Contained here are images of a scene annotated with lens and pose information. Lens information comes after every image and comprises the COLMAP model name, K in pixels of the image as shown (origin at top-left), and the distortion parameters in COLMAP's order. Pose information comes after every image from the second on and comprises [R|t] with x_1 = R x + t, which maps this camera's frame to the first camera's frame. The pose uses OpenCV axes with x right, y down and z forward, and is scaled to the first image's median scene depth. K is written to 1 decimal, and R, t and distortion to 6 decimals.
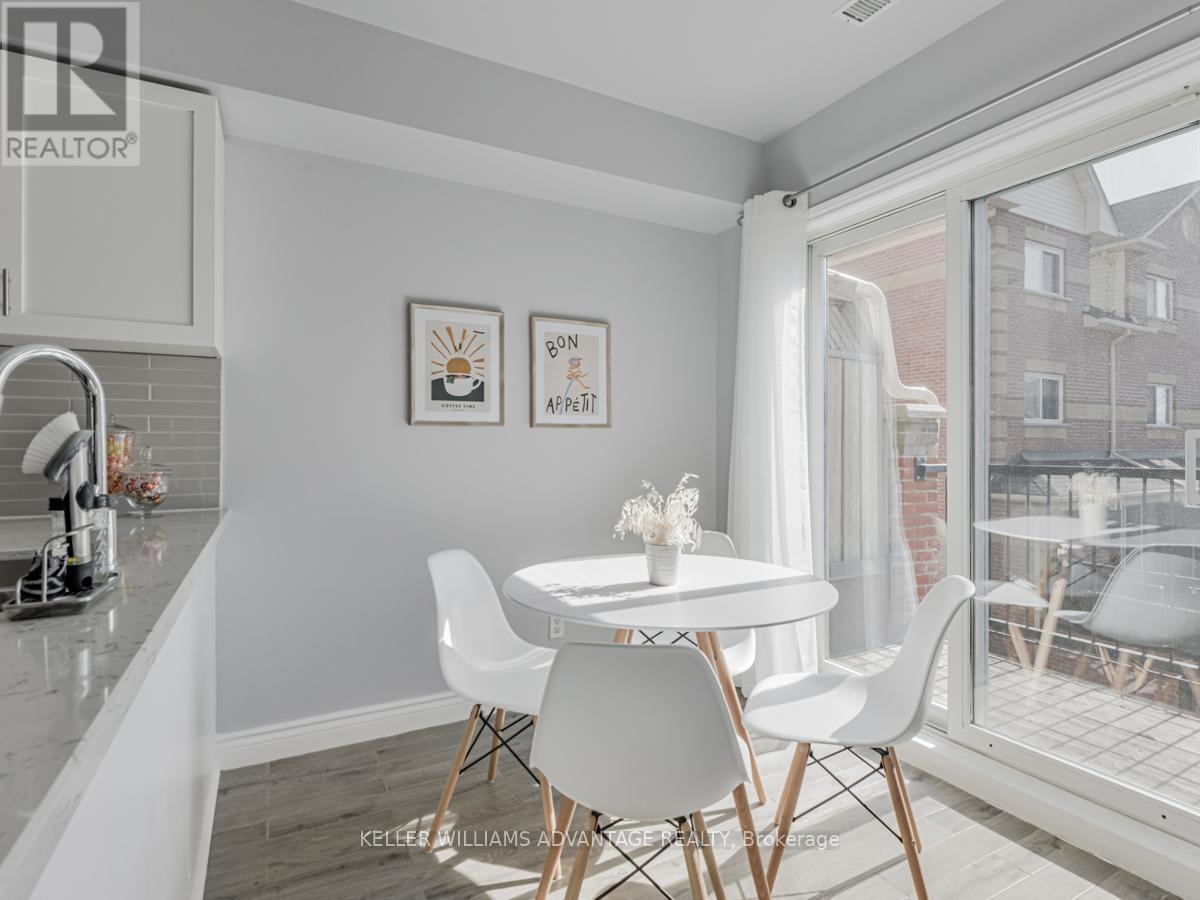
lens RADIAL K [[626.9, 0, 609.2], [0, 626.9, 444.3], [0, 0, 1]] dist [-0.002319, -0.002627]
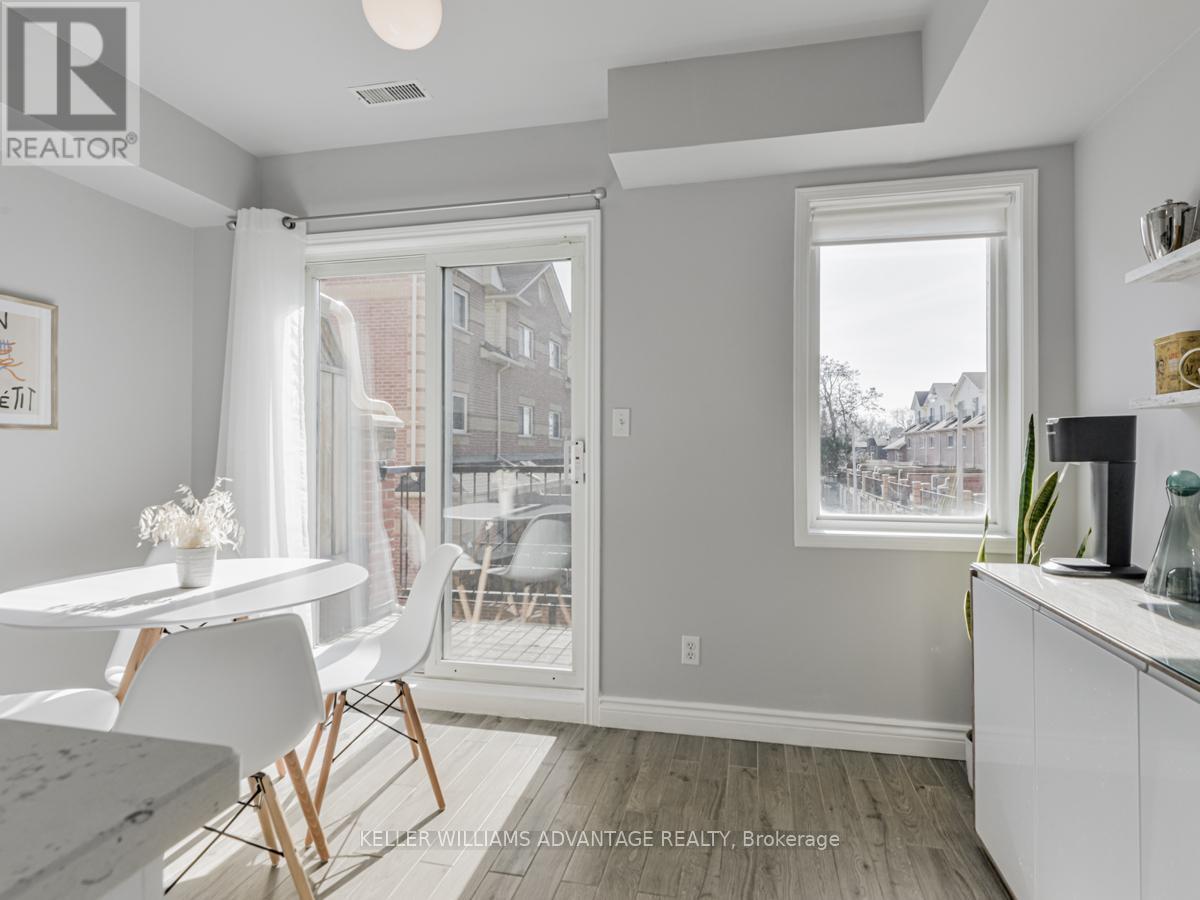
lens RADIAL K [[626.9, 0, 609.2], [0, 626.9, 444.3], [0, 0, 1]] dist [-0.002319, -0.002627]
pose [[0.651758, 0.007359, 0.758392, -0.166650], [-0.000848, 0.999959, -0.008974, 0.000223], [-0.758427, 0.005206, 0.651737, -0.115173]]
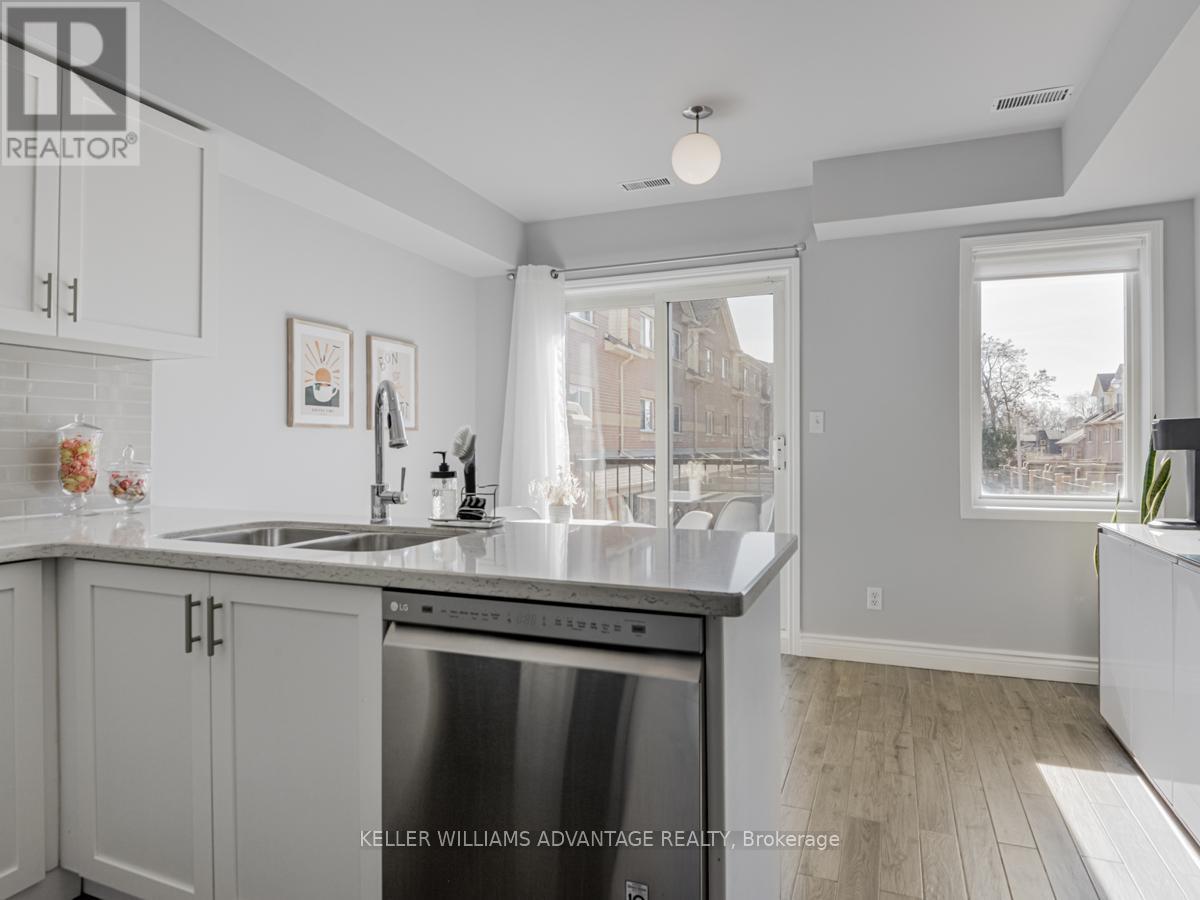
lens RADIAL K [[703.6, 0, 605.0], [0, 703.6, 442.4], [0, 0, 1]] dist [-0.017196, -0.001002]
pose [[0.766106, 0.001370, 0.642713, -0.661227], [0.002049, 0.999987, -0.004575, 0.003867], [-0.642711, 0.004822, 0.766093, -0.305471]]
